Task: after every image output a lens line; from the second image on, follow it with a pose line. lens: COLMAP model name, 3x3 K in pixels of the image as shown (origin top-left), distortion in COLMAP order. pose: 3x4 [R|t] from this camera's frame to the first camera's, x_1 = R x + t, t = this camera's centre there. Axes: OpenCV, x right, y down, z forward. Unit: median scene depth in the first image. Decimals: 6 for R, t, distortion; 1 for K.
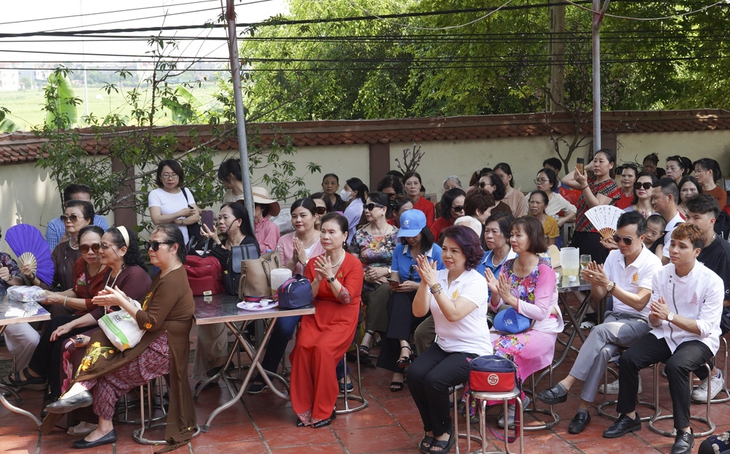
lens RADIAL K [[881.1, 0, 364.7], [0, 881.1, 225.7], [0, 0, 1]] dist [0.012388, 0.000000]
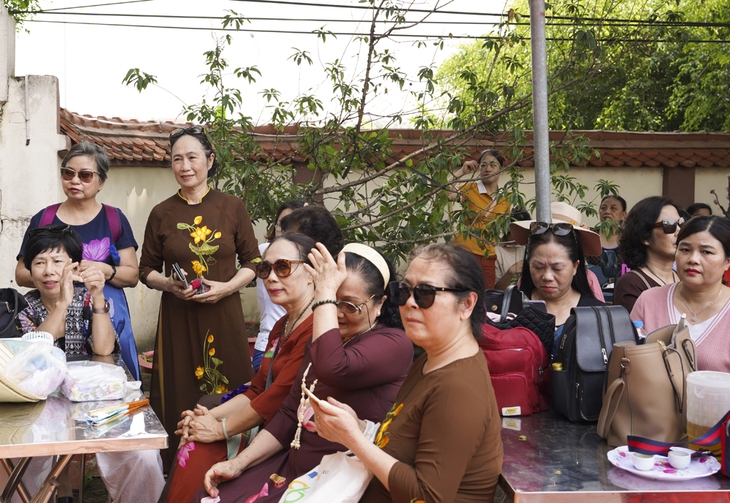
lens RADIAL K [[899.1, 0, 364.7], [0, 899.1, 251.6], [0, 0, 1]] dist [0.016358, 0.000000]
pose [[0.982284, 0.054185, -0.179392, -0.154749], [-0.061537, 0.997467, -0.035672, 0.015720], [0.177004, 0.046079, 0.983131, 0.482324]]
